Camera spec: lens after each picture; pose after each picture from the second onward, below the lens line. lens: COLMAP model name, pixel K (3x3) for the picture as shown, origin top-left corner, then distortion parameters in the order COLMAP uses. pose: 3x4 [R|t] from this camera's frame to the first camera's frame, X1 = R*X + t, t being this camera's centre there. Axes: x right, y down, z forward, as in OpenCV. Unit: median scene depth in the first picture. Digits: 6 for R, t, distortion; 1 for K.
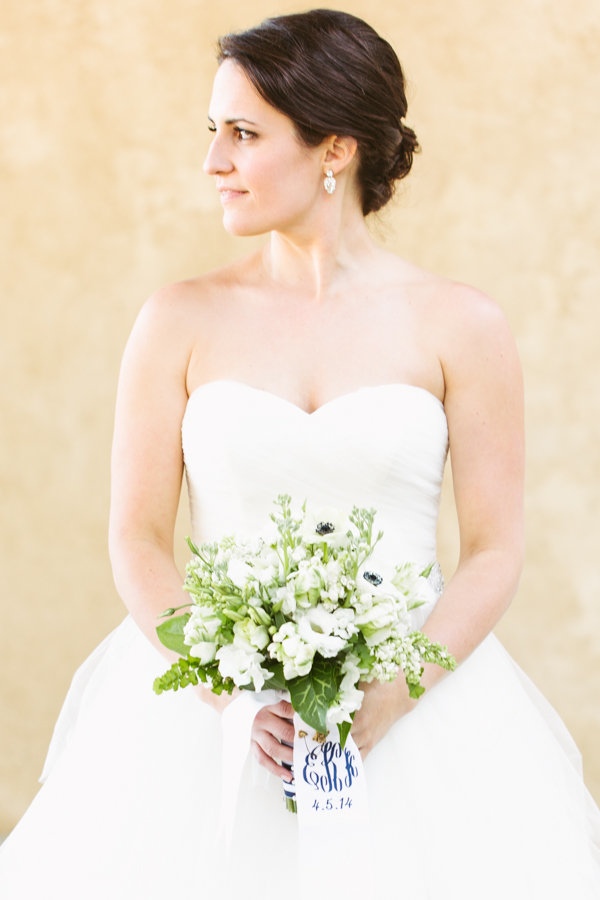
lens RADIAL K [[3868.9, 0, 300.1], [0, 3868.9, 449.5], [0, 0, 1]] dist [-0.358749, 0.000000]
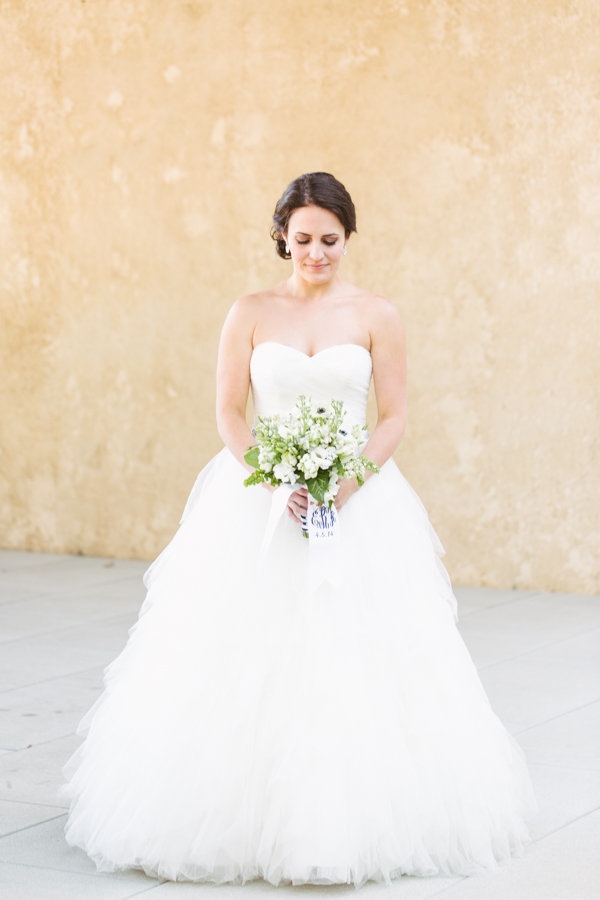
lens RADIAL K [[3868.9, 0, 299.9], [0, 3868.9, 450.1], [0, 0, 1]] dist [-0.358749, 0.000000]
pose [[0.989883, -0.018313, -0.140697, 0.306242], [0.014366, 0.999476, -0.029018, 0.107385], [0.141155, 0.026703, 0.989627, -1.194716]]
